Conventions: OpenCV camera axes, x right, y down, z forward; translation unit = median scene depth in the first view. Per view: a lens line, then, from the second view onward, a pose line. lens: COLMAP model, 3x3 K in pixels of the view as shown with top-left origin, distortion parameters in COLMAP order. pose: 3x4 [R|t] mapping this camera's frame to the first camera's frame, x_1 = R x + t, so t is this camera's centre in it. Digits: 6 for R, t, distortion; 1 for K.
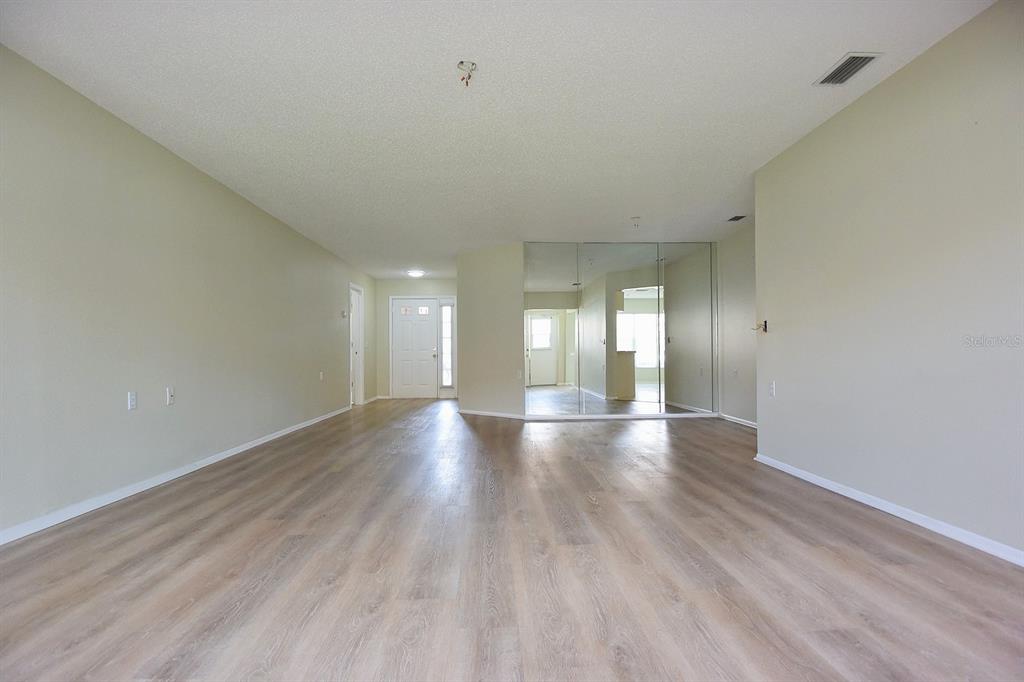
lens RADIAL K [[571.3, 0, 512.0], [0, 571.3, 341.0], [0, 0, 1]] dist [0.001437, -0.000223]
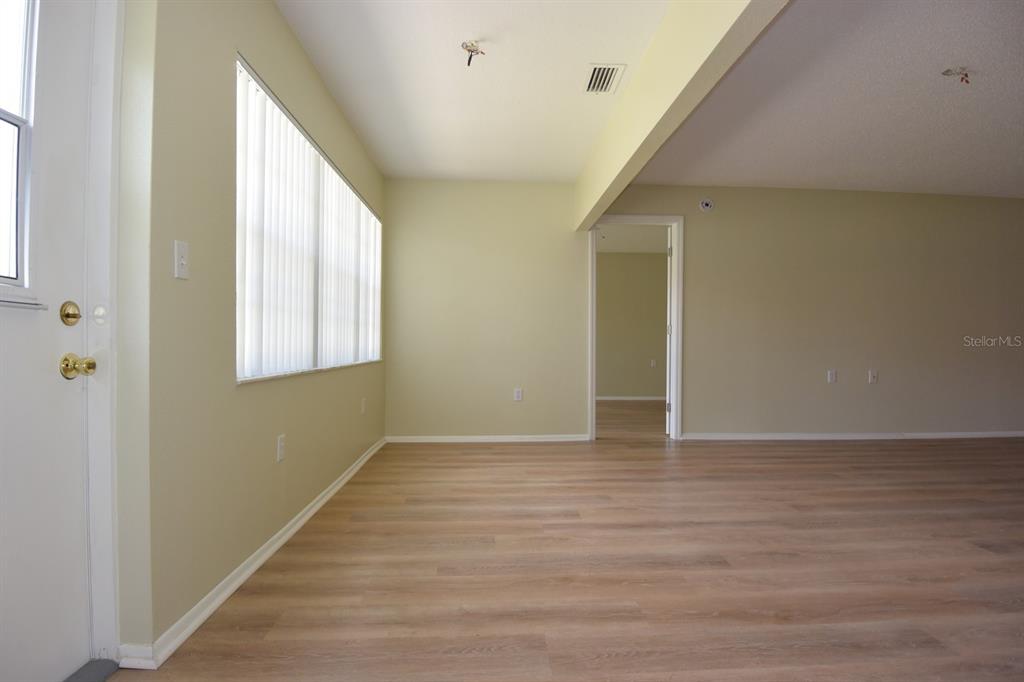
lens RADIAL K [[537.0, 0, 512.0], [0, 537.0, 341.0], [0, 0, 1]] dist [0.003075, -0.022529]
pose [[0.009276, 0.011128, -0.999895, 1.237099], [0.016029, 0.999808, 0.011276, -0.033561], [0.999828, -0.016132, 0.009096, 0.211960]]
